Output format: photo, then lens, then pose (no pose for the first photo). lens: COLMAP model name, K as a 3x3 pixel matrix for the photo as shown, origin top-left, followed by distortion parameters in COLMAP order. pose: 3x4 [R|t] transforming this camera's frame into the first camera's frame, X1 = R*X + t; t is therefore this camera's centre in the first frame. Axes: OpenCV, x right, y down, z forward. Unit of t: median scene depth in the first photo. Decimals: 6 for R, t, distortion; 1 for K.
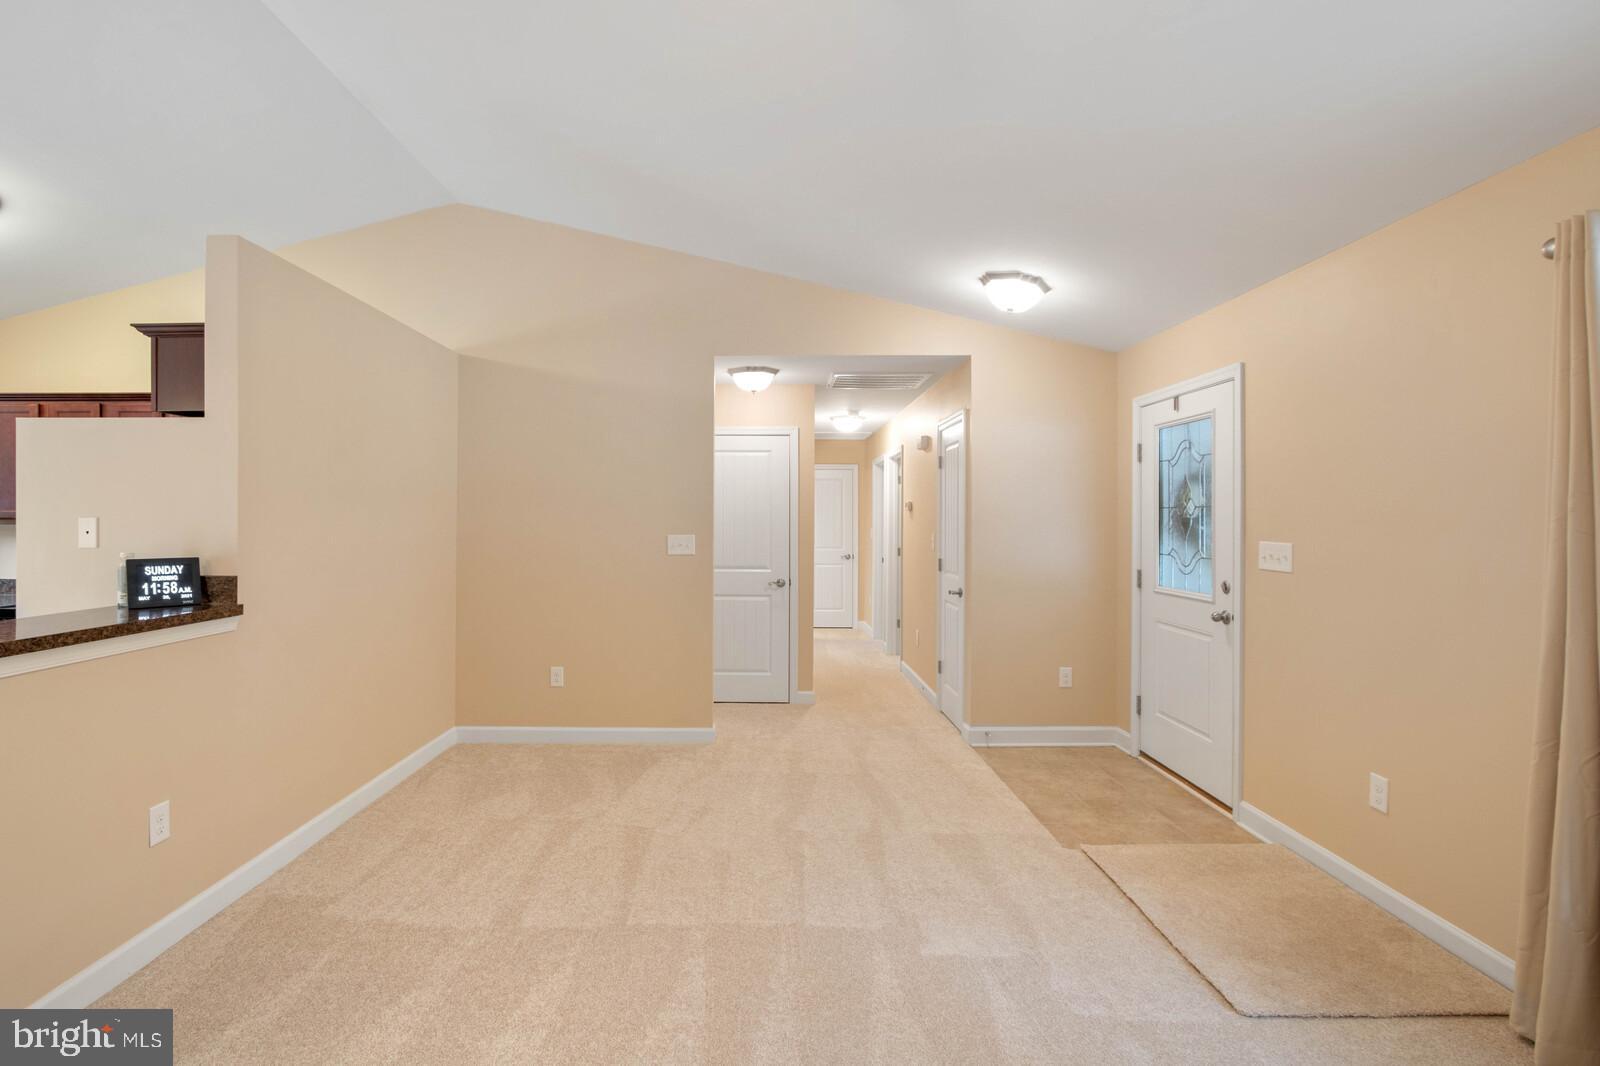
lens RADIAL K [[744.7, 0, 793.1], [0, 744.7, 531.3], [0, 0, 1]] dist [0.017422, 0.000682]
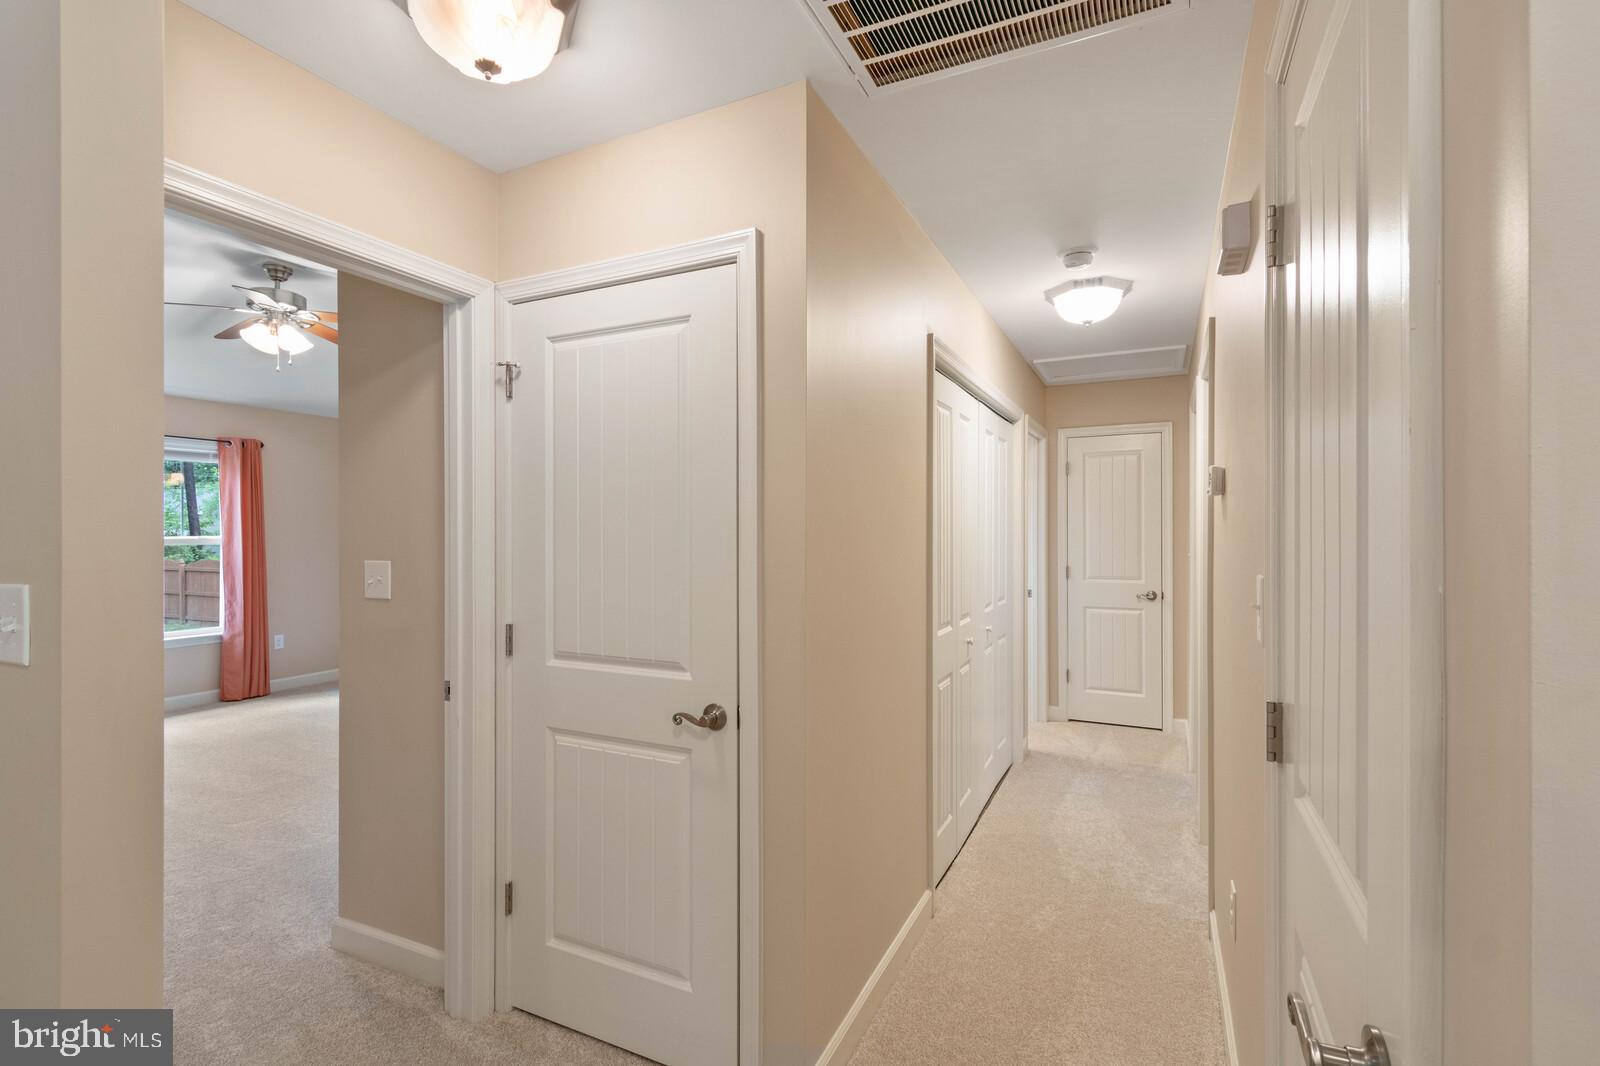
lens RADIAL K [[744.7, 0, 805.6], [0, 744.7, 537.2], [0, 0, 1]] dist [0.017422, 0.000682]
pose [[0.890772, 0.000961, -0.454450, 0.131284], [-0.003266, 0.999985, -0.004287, -0.006677], [0.454439, 0.005304, 0.890762, 0.561270]]
